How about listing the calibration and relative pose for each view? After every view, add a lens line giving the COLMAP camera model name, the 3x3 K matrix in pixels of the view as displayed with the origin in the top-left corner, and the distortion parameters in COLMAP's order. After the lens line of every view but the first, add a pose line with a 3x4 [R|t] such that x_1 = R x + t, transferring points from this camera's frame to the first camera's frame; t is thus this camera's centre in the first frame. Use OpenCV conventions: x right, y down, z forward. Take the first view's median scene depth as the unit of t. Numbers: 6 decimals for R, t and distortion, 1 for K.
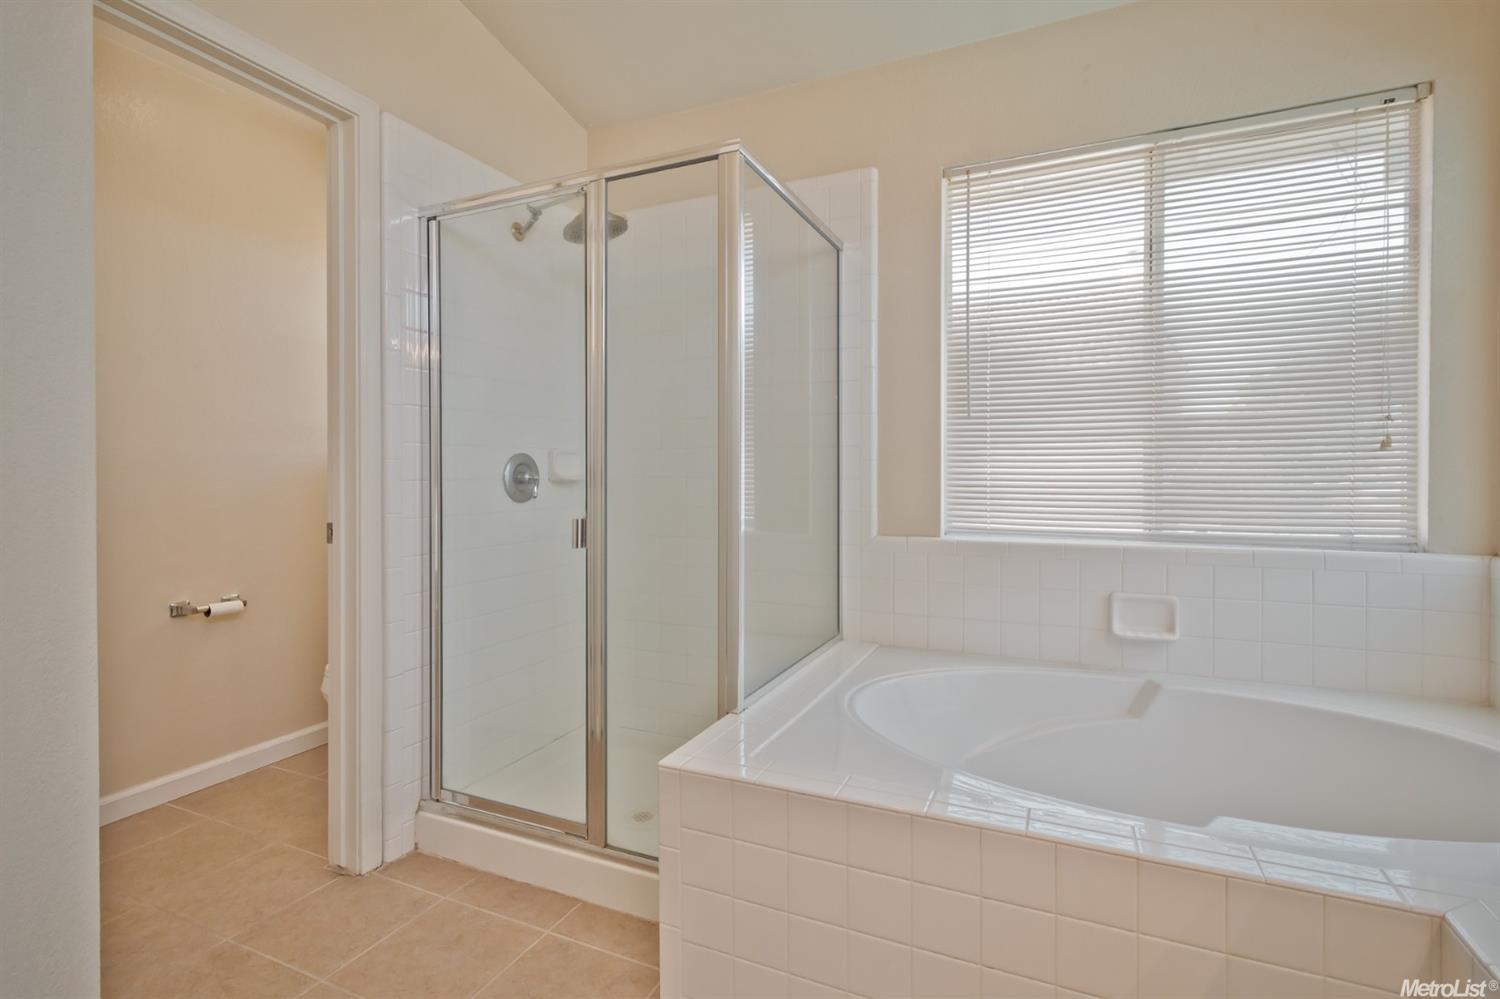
lens RADIAL K [[703.7, 0, 749.3], [0, 703.7, 487.5], [0, 0, 1]] dist [0.001530, 0.000752]
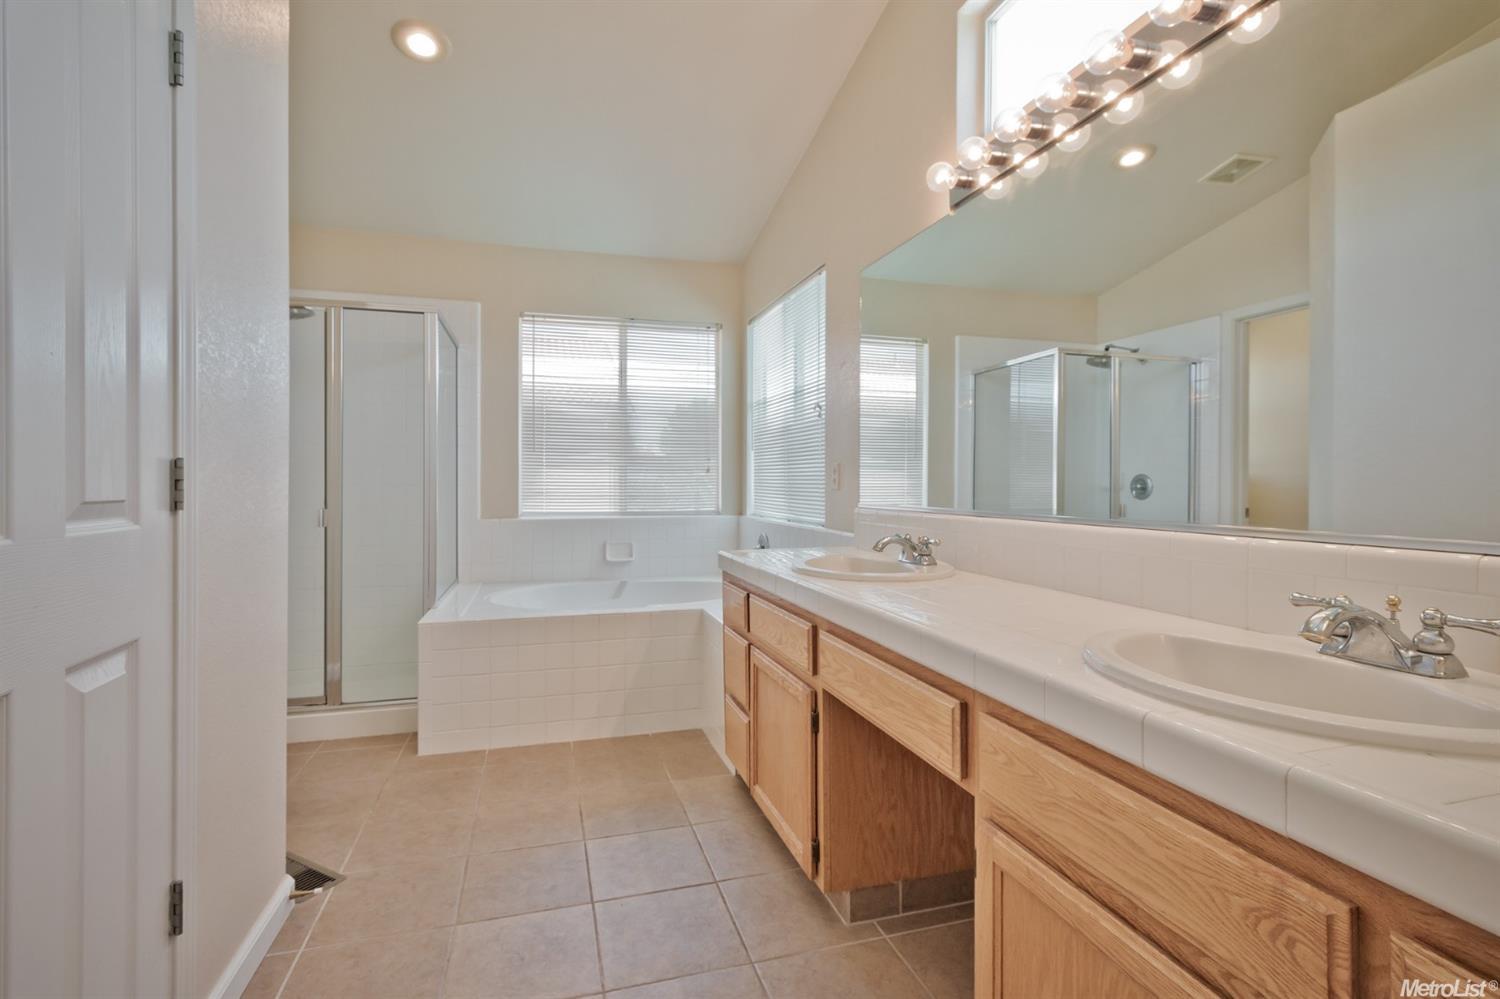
lens RADIAL K [[703.7, 0, 750.7], [0, 703.7, 487.8], [0, 0, 1]] dist [0.001530, 0.000752]
pose [[0.759216, -0.007319, 0.650798, -0.483888], [0.004985, 0.999973, 0.005431, -0.012824], [-0.650820, -0.000879, 0.759232, -0.806230]]
